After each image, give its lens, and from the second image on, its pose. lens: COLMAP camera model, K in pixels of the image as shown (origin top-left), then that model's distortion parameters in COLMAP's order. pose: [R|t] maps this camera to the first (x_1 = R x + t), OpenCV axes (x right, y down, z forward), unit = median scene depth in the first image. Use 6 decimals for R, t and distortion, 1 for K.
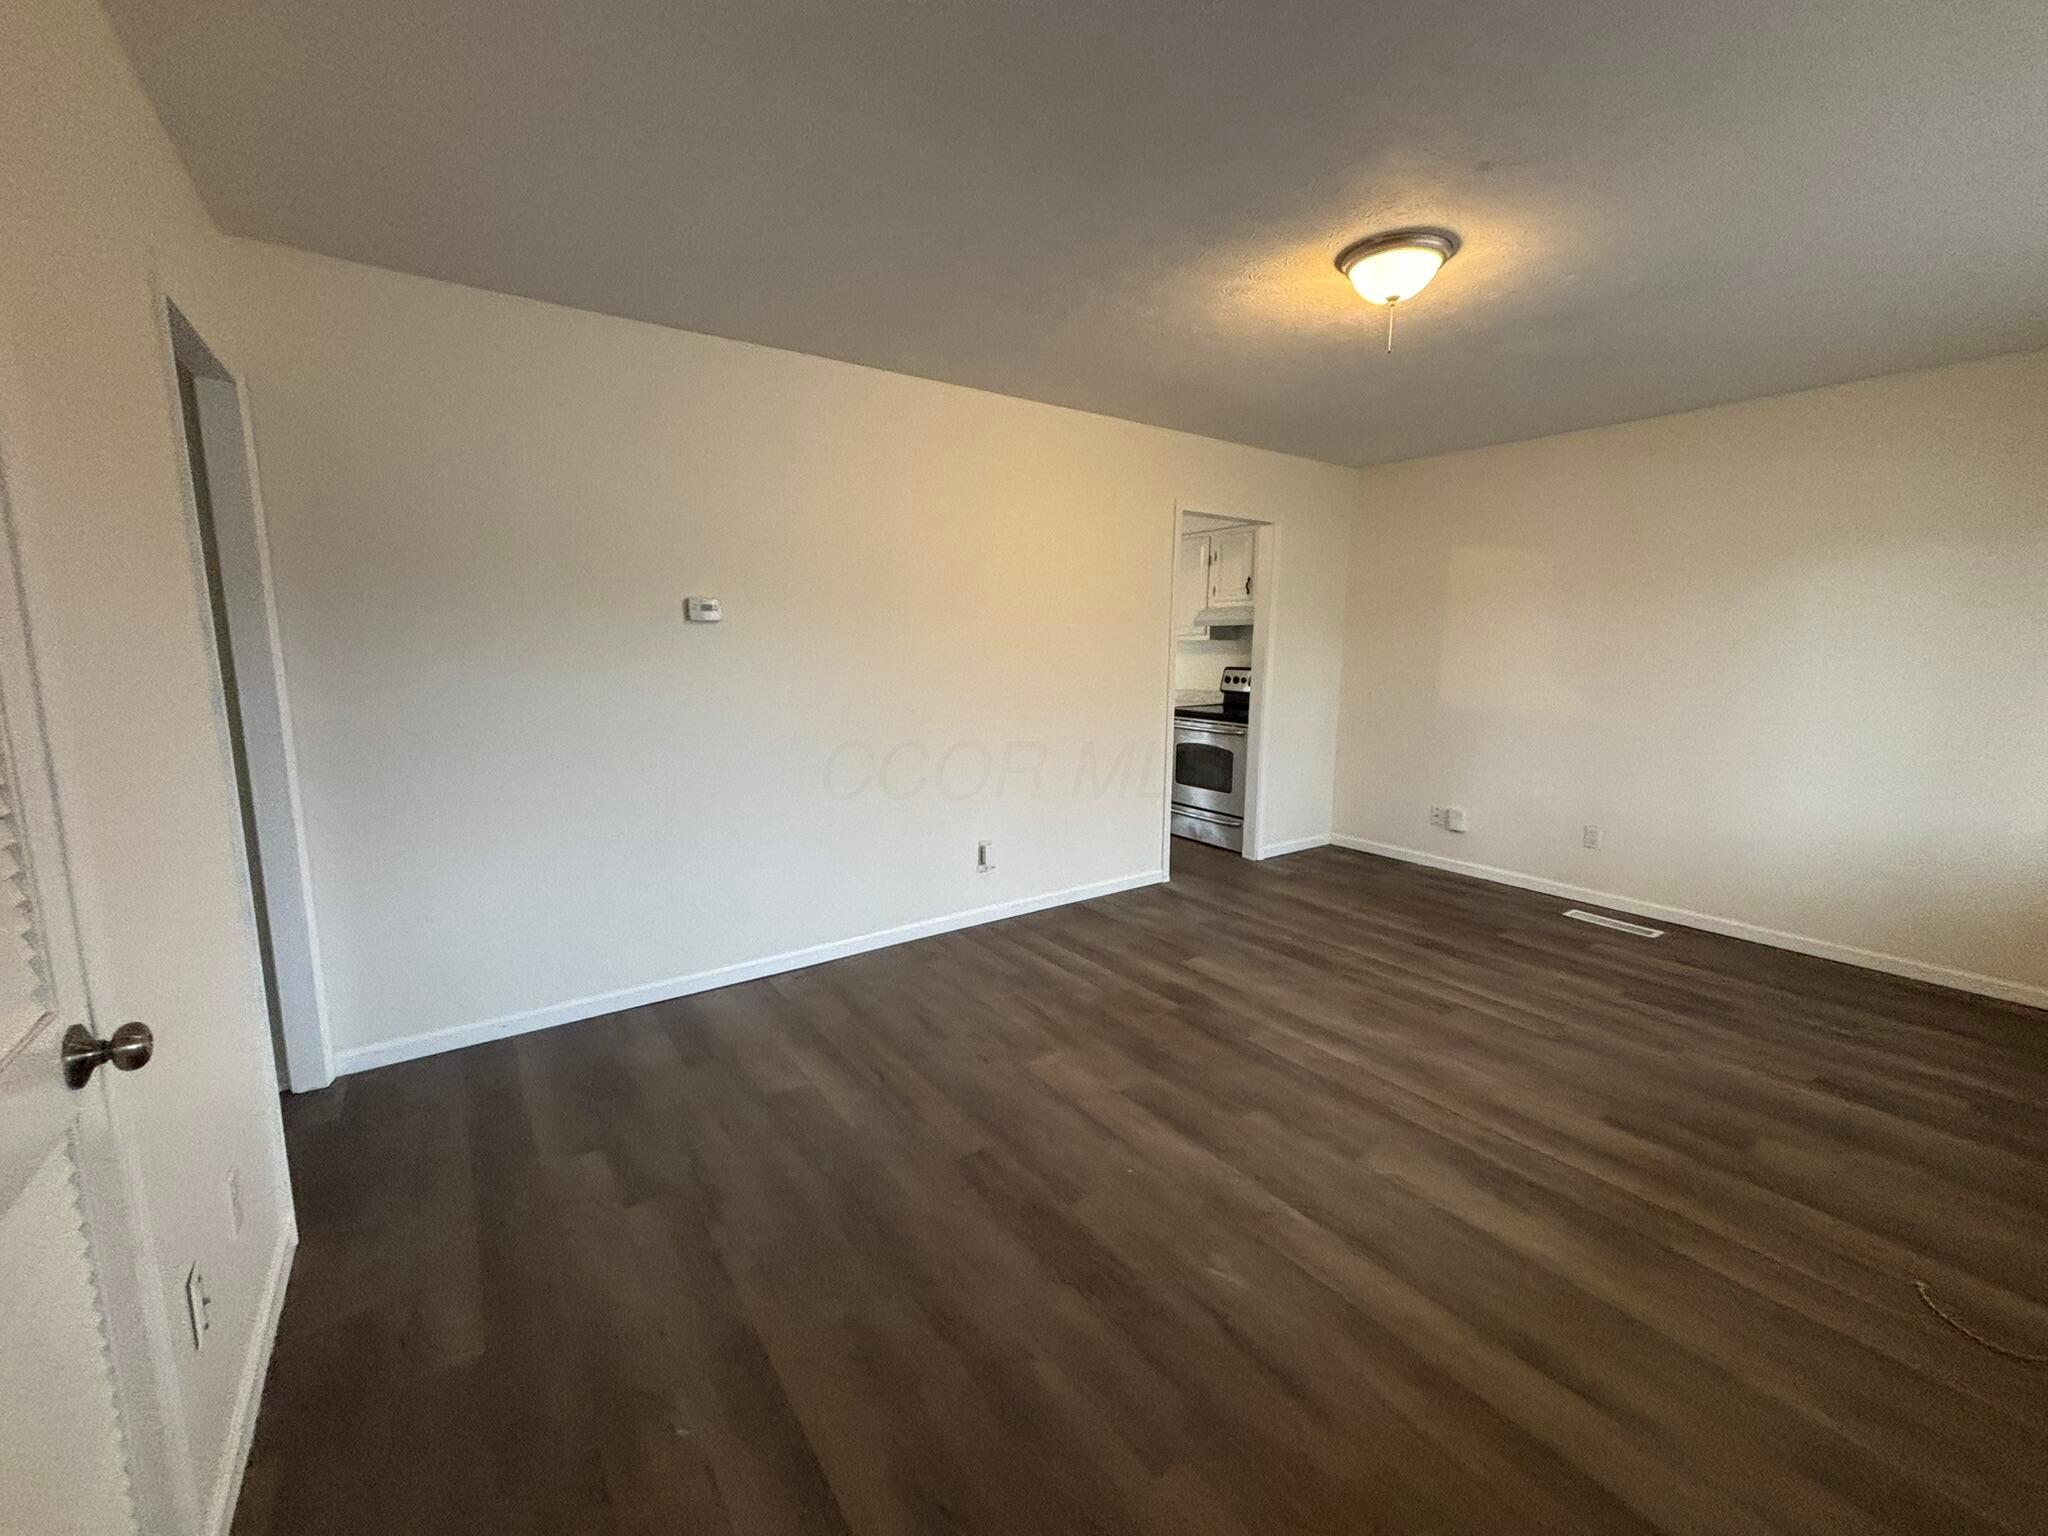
lens RADIAL K [[827.3, 0, 1019.7], [0, 827.3, 765.4], [0, 0, 1]] dist [0.005445, -0.000827]
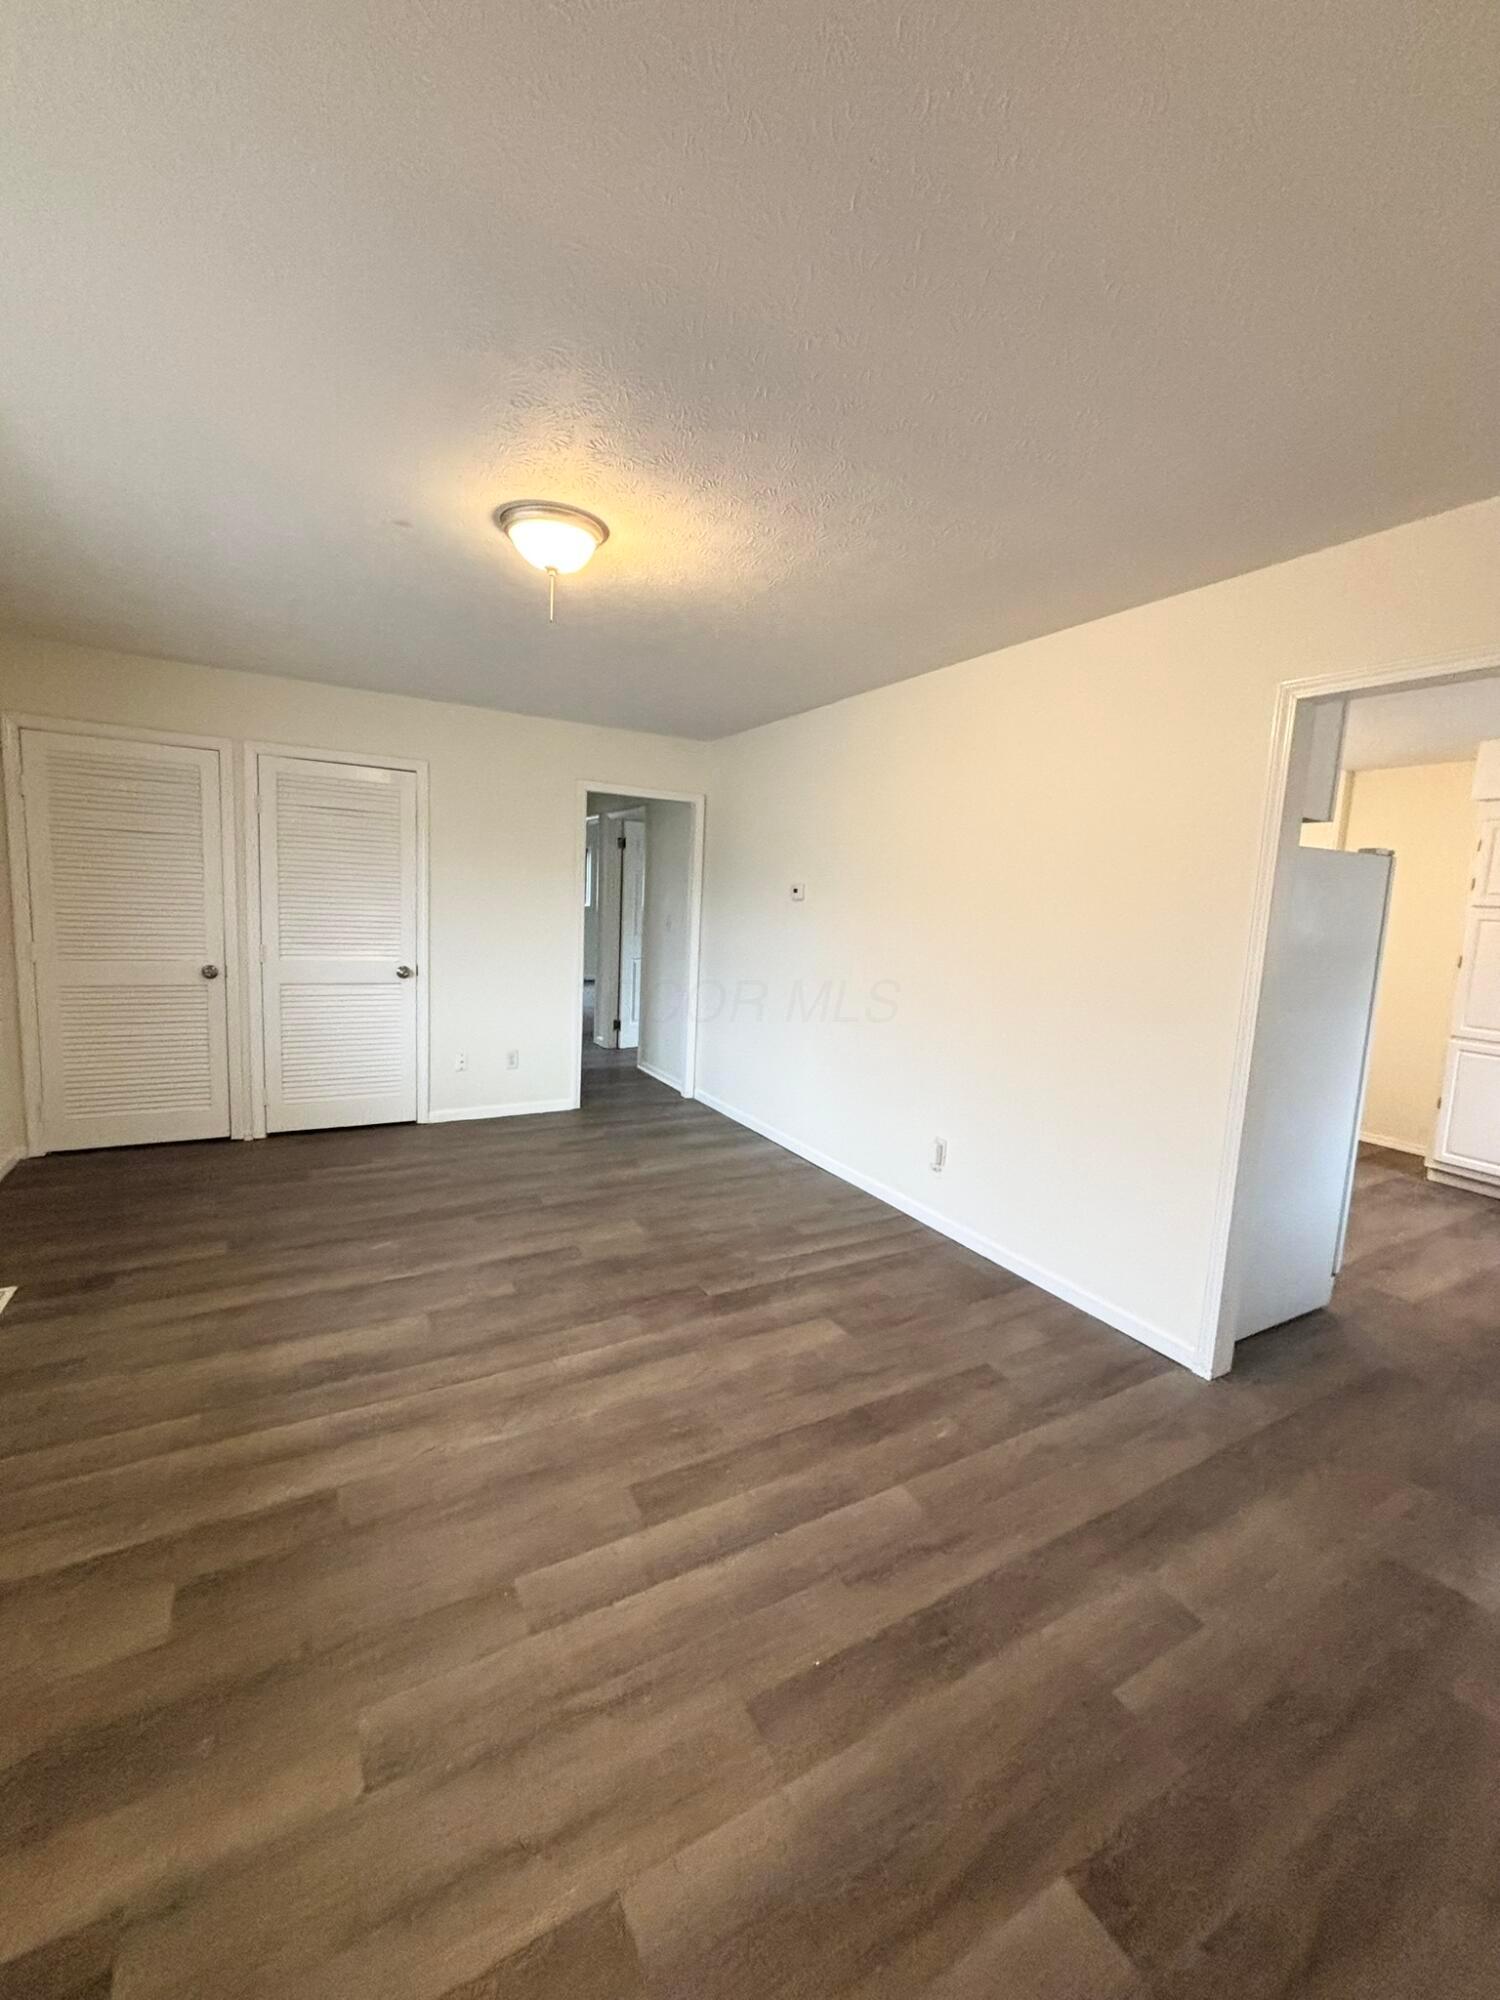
lens RADIAL K [[807.9, 0, 746.5], [0, 807.9, 996.6], [0, 0, 1]] dist [0.005445, -0.000827]
pose [[-0.103775, 0.114191, -0.988024, 1.110897], [-0.198798, 0.970960, 0.133099, -0.180906], [0.974531, 0.210229, -0.078061, 1.082657]]
